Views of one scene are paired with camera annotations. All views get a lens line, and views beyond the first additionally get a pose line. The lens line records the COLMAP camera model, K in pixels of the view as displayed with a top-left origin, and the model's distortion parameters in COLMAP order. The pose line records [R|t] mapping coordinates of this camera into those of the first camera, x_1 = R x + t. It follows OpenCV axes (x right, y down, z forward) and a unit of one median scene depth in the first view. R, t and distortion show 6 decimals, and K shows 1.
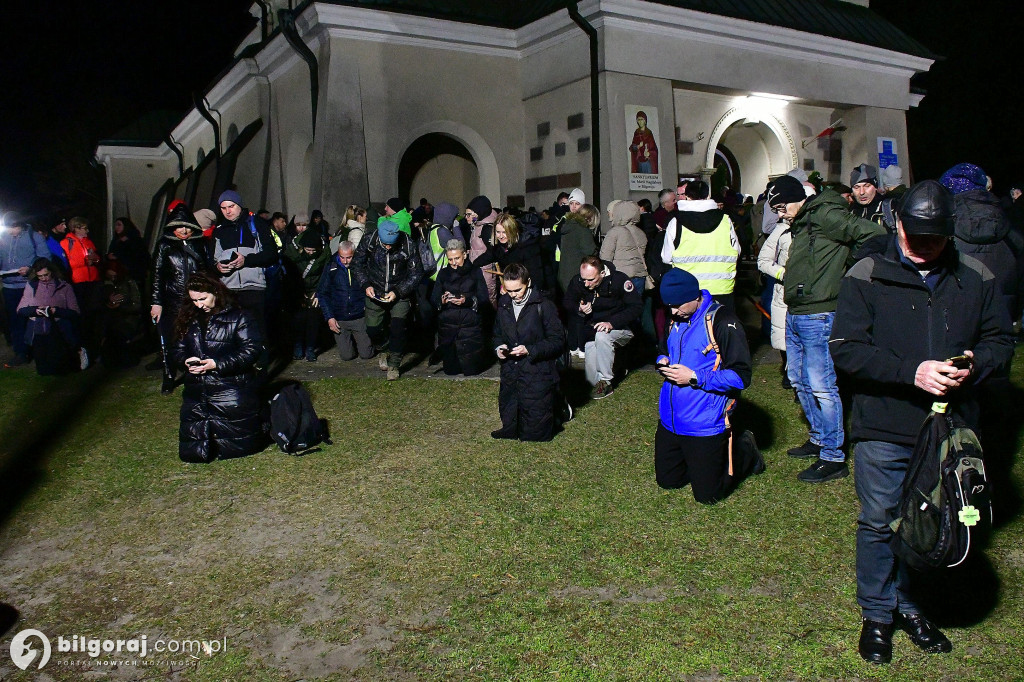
lens RADIAL K [[786.2, 0, 512.0], [0, 786.2, 341.0], [0, 0, 1]] dist [-0.036772, -0.015927]
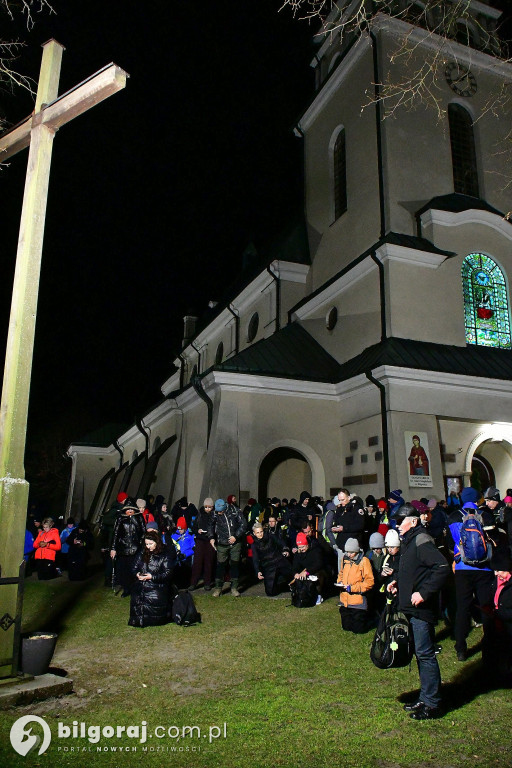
lens RADIAL K [[593.5, 0, 256.0], [0, 593.5, 384.0], [0, 0, 1]] dist [-0.047484, -0.008826]
pose [[0.986909, -0.006001, -0.161164, 0.042536], [-0.048796, 0.941359, -0.333860, 0.015092], [0.153717, 0.337353, 0.928743, -0.160750]]
